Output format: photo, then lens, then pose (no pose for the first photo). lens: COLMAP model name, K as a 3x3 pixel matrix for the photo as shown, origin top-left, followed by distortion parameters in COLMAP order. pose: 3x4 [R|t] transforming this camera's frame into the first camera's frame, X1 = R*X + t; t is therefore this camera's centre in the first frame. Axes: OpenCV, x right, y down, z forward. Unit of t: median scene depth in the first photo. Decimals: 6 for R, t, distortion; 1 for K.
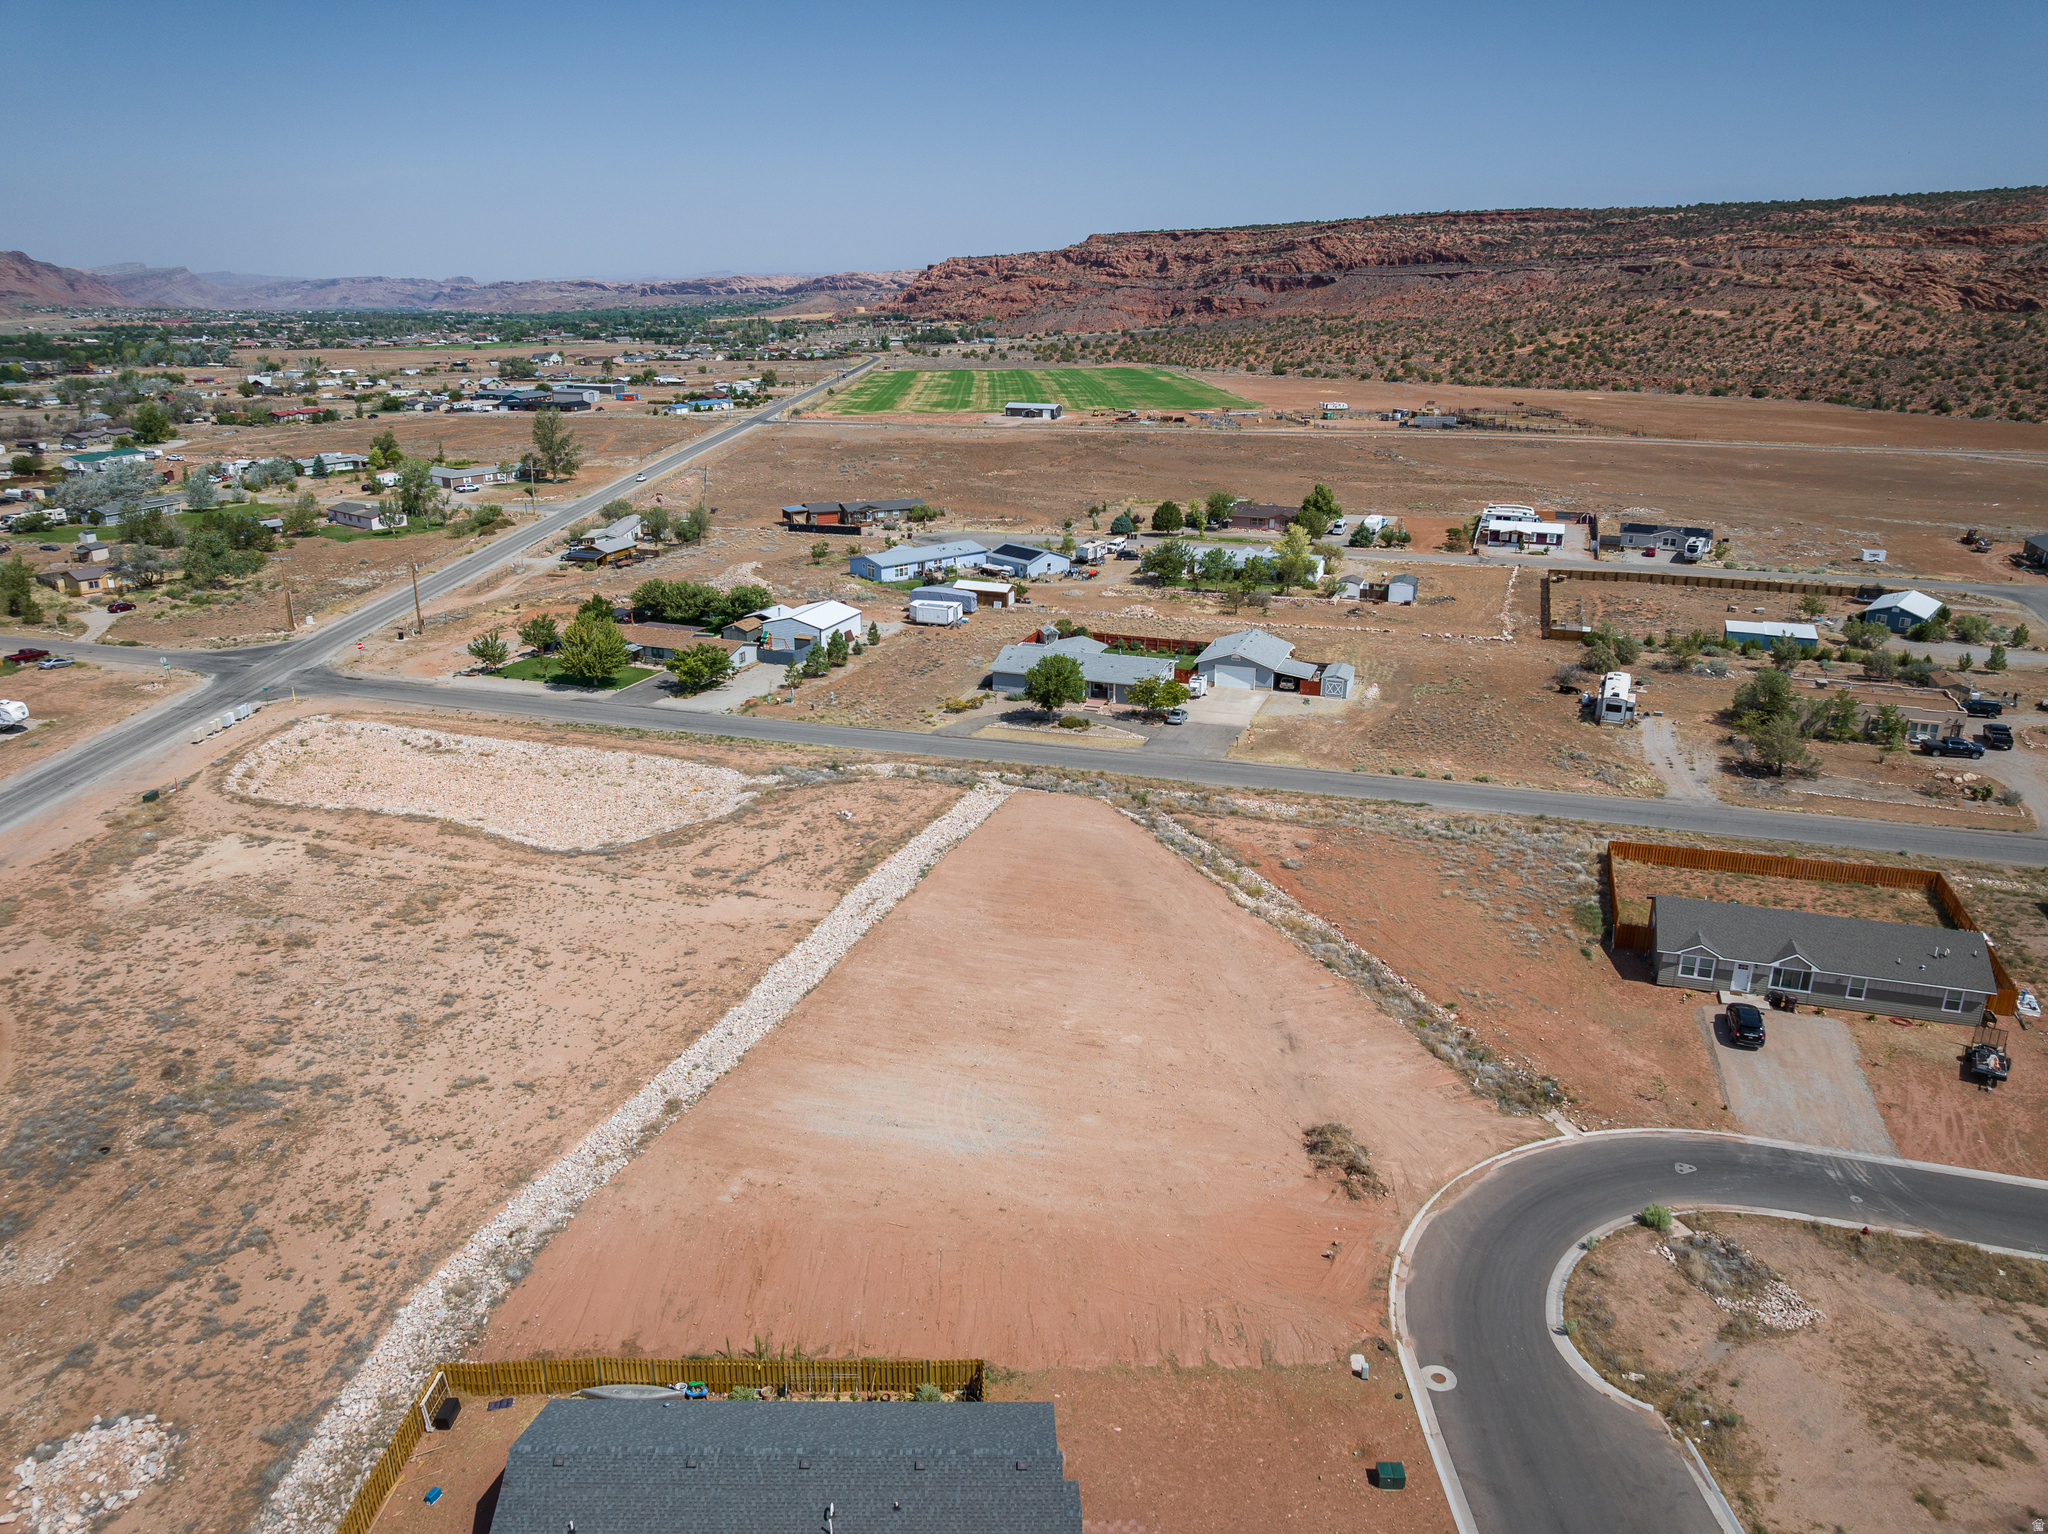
lens RADIAL K [[1455.4, 0, 1026.5], [0, 1455.4, 726.8], [0, 0, 1]] dist [-0.033834, -0.004075]
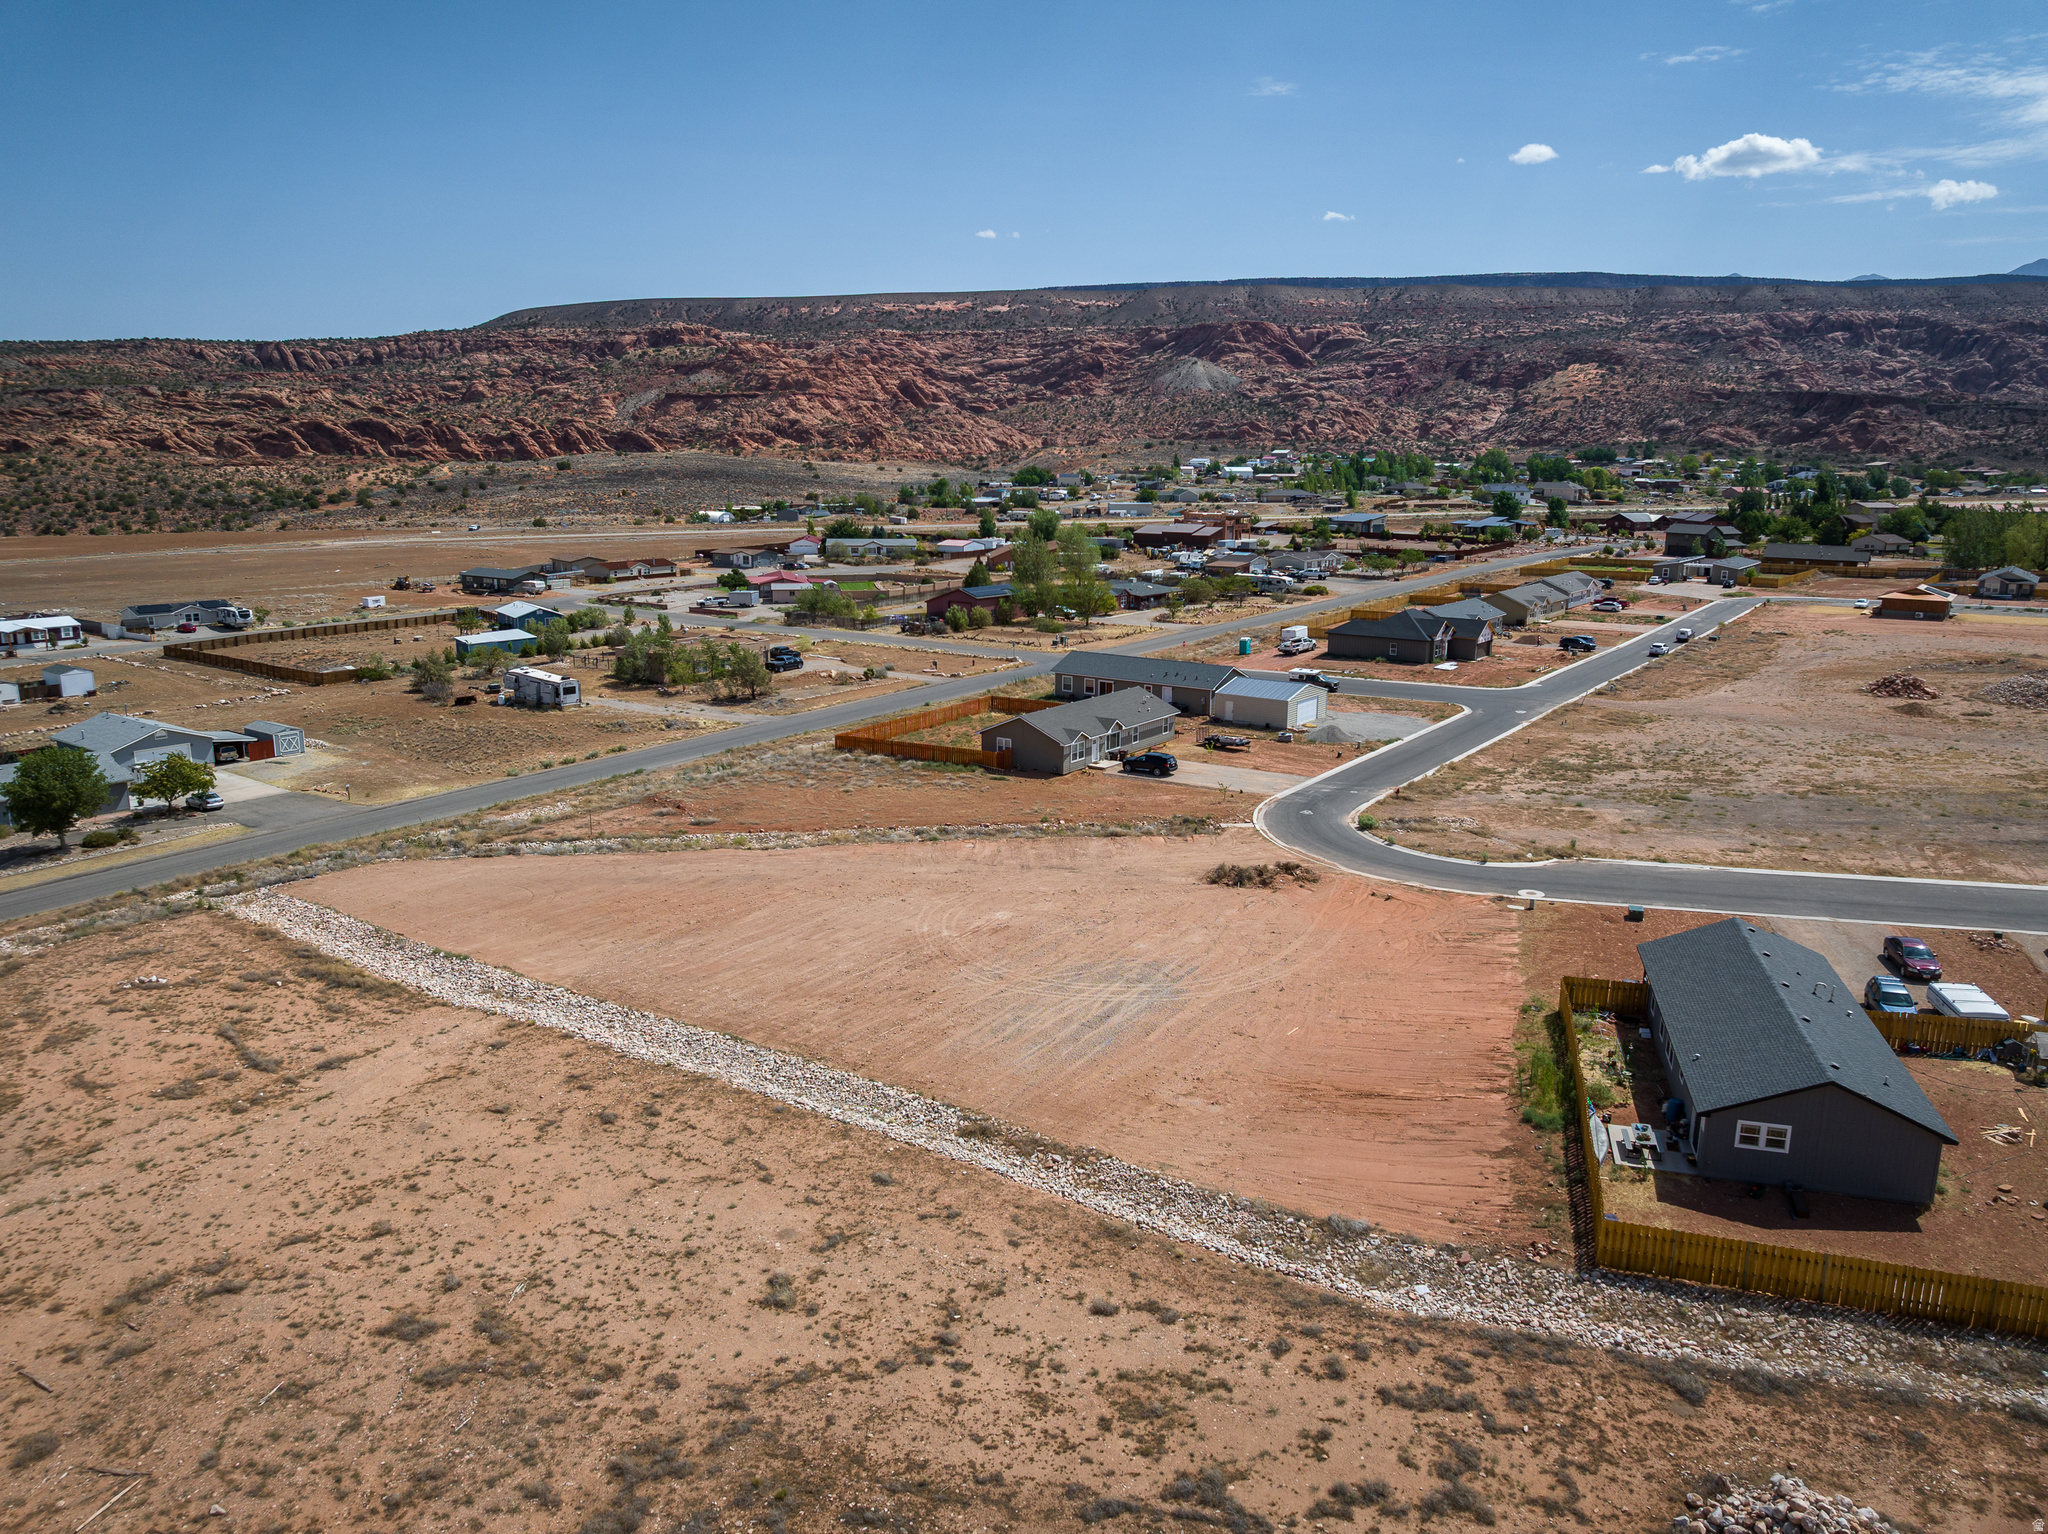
lens RADIAL K [[1445.6, 0, 1021.9], [0, 1445.6, 773.5], [0, 0, 1]] dist [-0.063441, 0.039531]
pose [[0.289488, -0.209933, 0.933876, -0.395011], [0.281867, 0.951087, 0.126428, 0.004153], [-0.914739, 0.226630, 0.334502, 0.321523]]
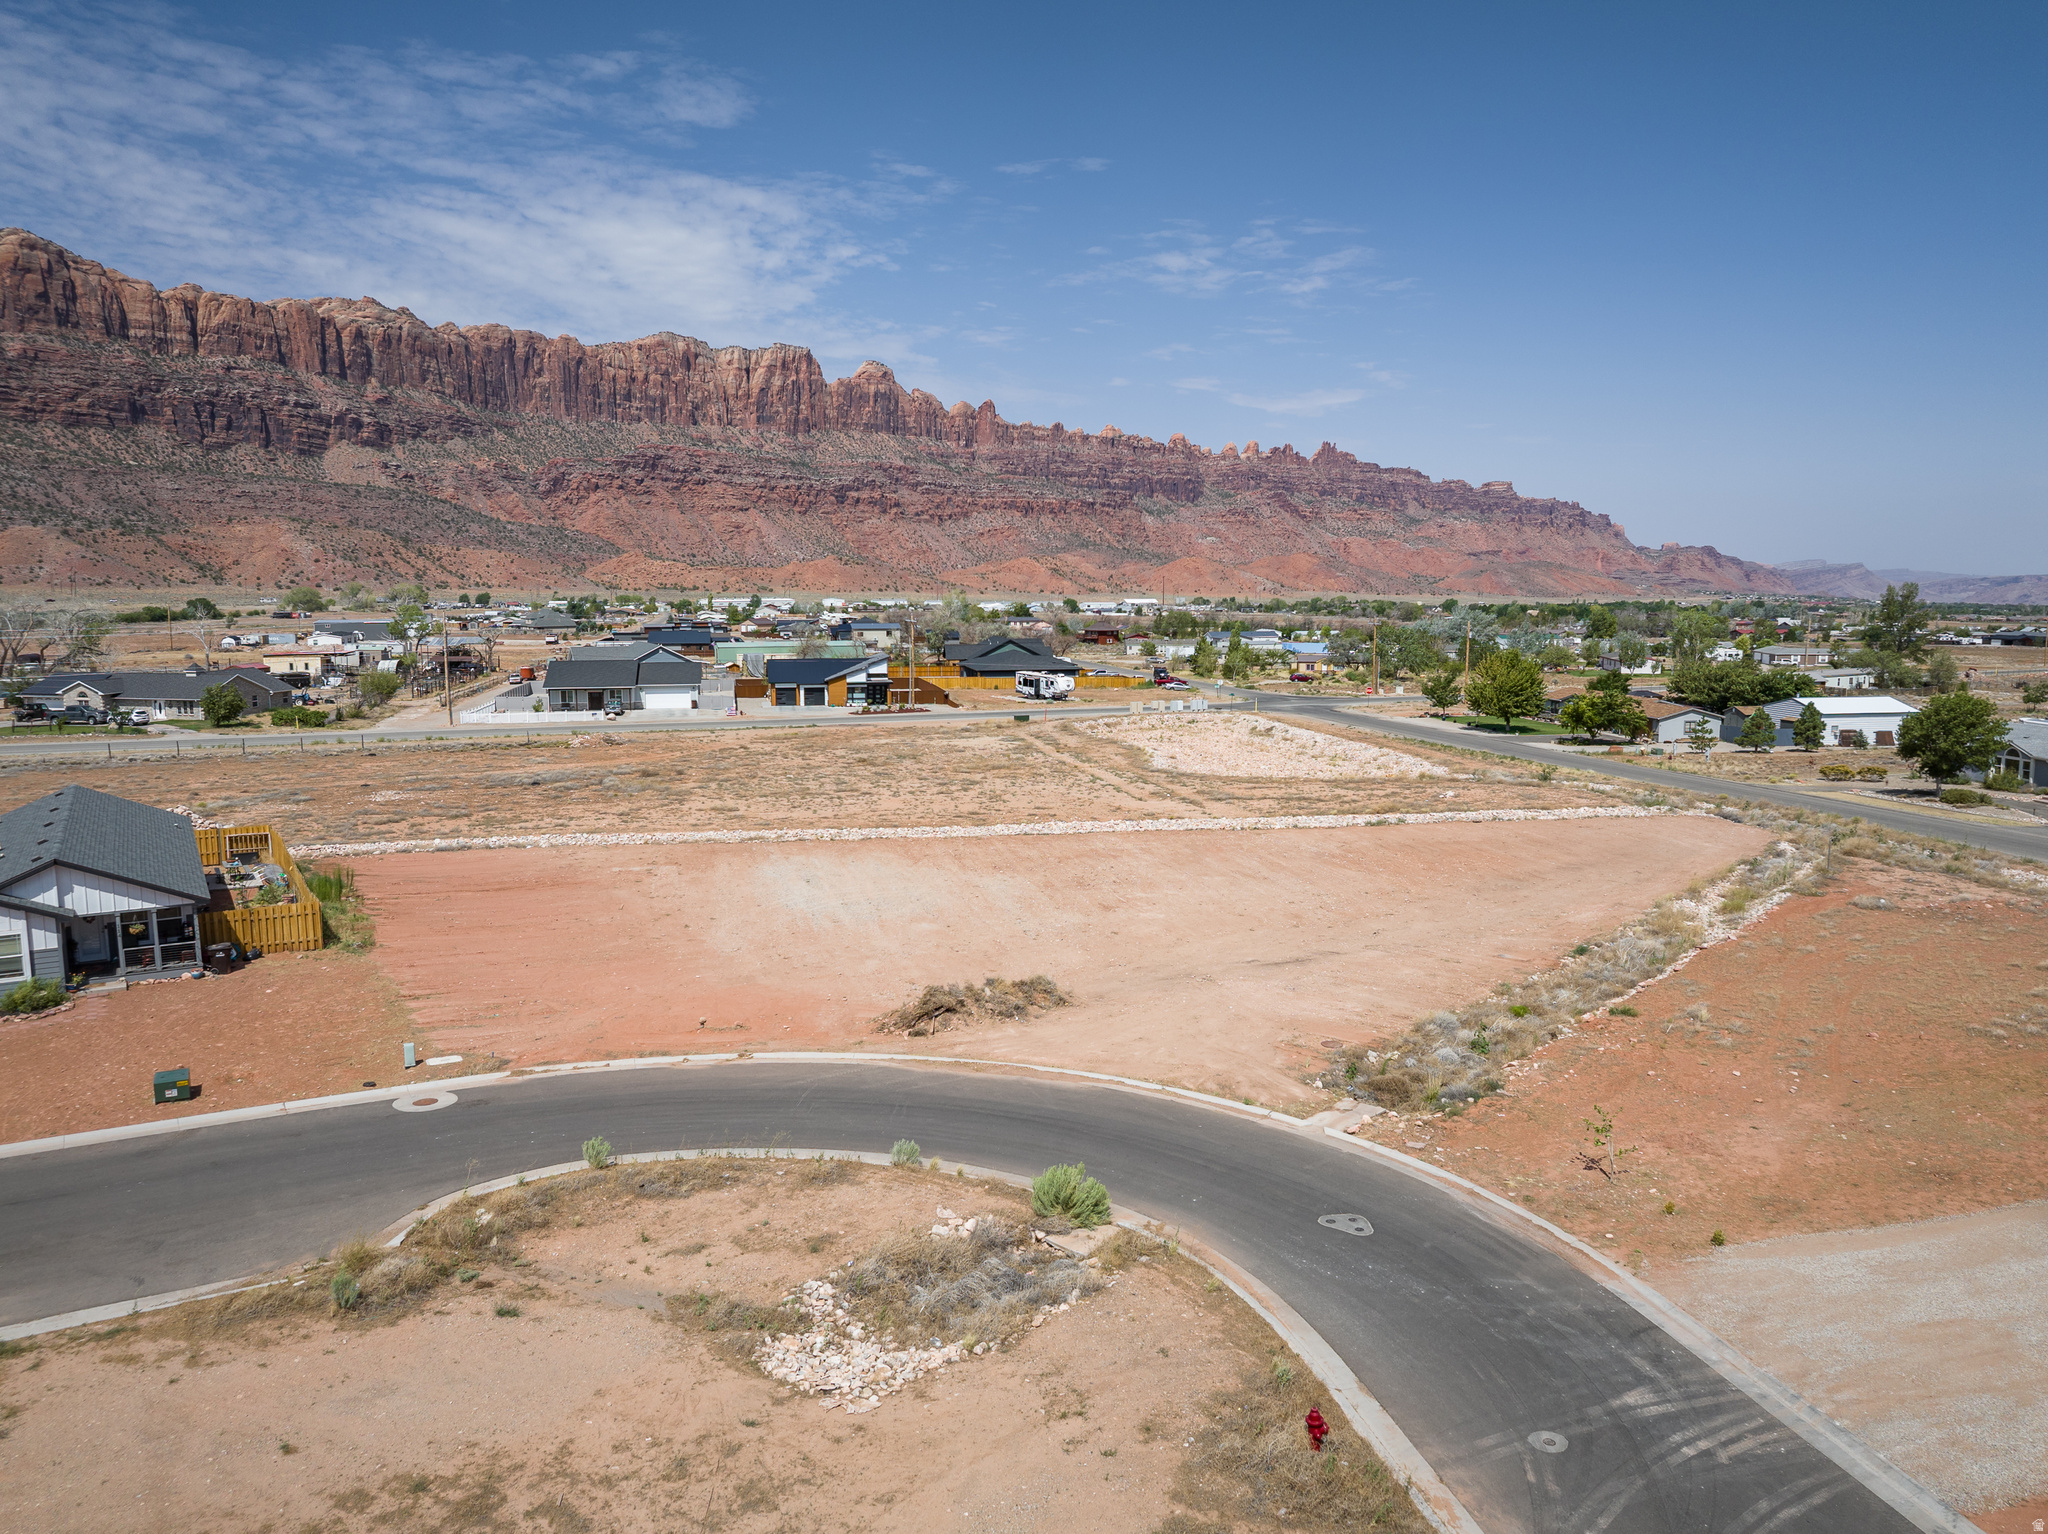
lens RADIAL K [[1481.3, 0, 1024.0], [0, 1481.3, 767.0], [0, 0, 1]] dist [-0.063119, 0.044808]
pose [[0.512449, 0.107024, -0.852022, 0.308656], [-0.252927, 0.967000, -0.030657, 0.091321], [0.820624, 0.231209, 0.522607, 0.285787]]
